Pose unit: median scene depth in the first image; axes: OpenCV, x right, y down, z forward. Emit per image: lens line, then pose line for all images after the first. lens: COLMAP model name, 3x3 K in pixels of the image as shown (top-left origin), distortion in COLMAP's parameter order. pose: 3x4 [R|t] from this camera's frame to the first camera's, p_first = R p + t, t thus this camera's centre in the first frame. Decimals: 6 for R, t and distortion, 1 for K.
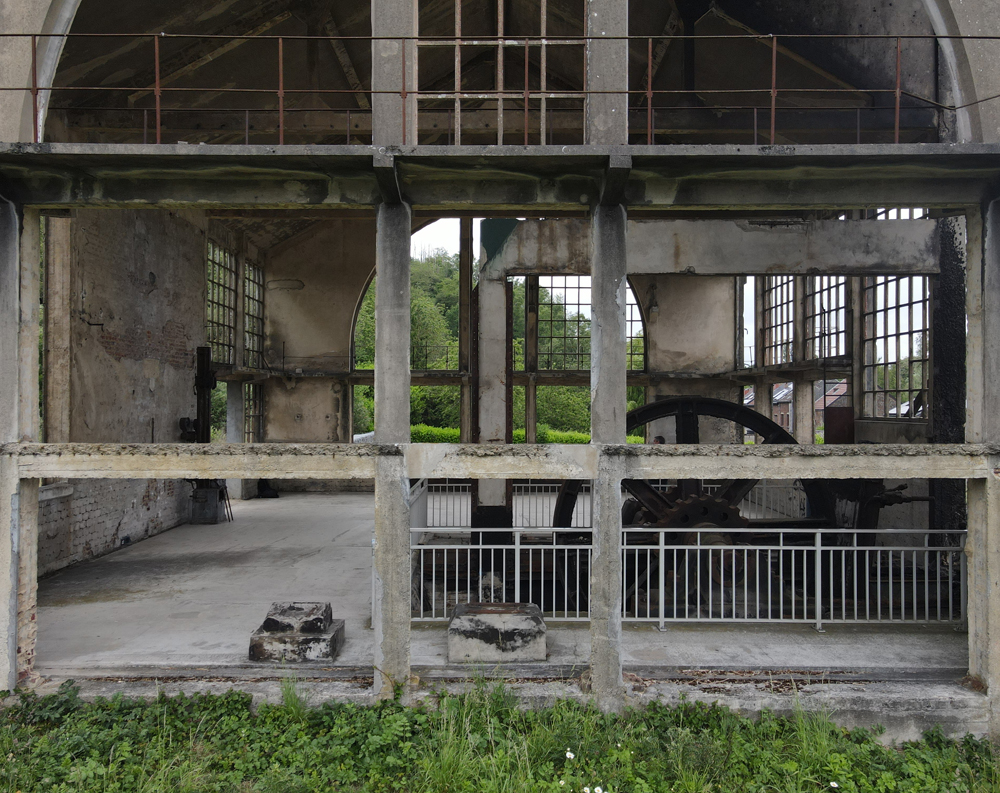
lens RADIAL K [[782.7, 0, 505.0], [0, 782.7, 401.0], [0, 0, 1]] dist [-0.011708, 0.029457]
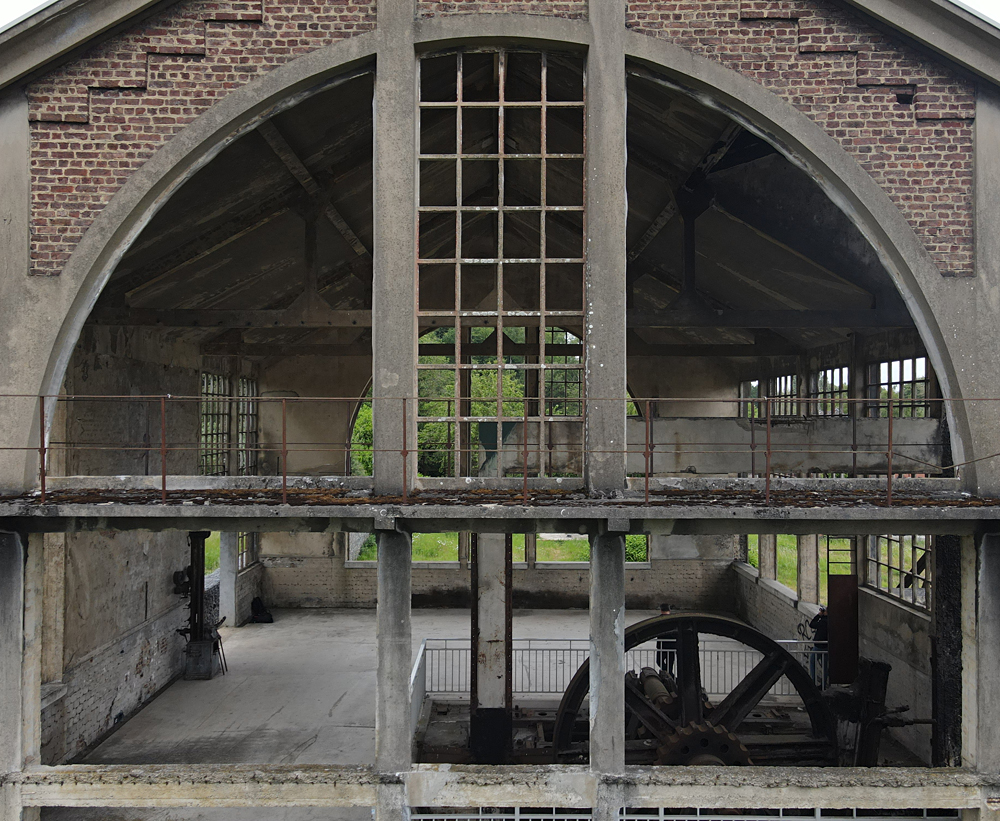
lens RADIAL K [[809.7, 0, 506.5], [0, 809.7, 408.9], [0, 0, 1]] dist [0.000514, 0.001867]
pose [[0.999995, 0.000309, 0.003255, -0.000723], [-0.000287, 0.999976, -0.006910, -0.238619], [-0.003257, 0.006909, 0.999971, -0.028072]]
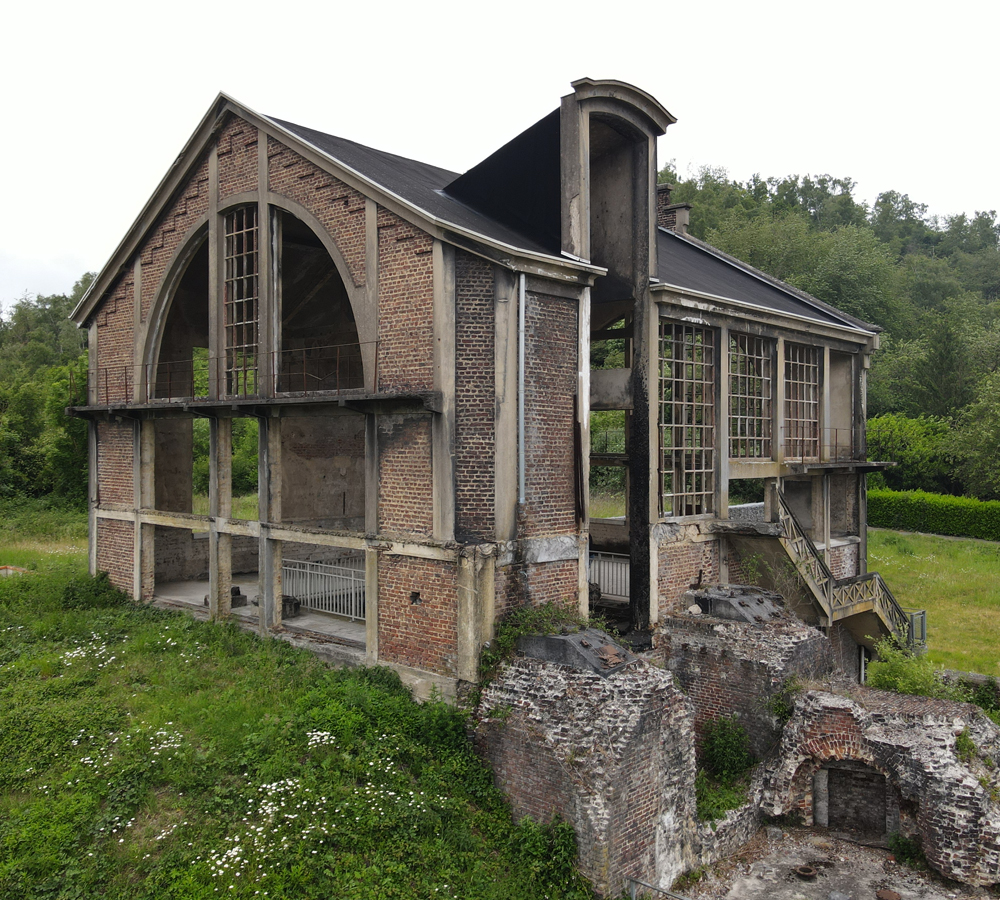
lens RADIAL K [[998.9, 0, 498.9], [0, 998.9, 443.2], [0, 0, 1]] dist [0.038655, 0.000000]
pose [[0.727641, 0.003903, -0.685947, 1.550250], [-0.003370, 0.999992, 0.002115, -0.108576], [0.685950, 0.000773, 0.727648, -0.387094]]
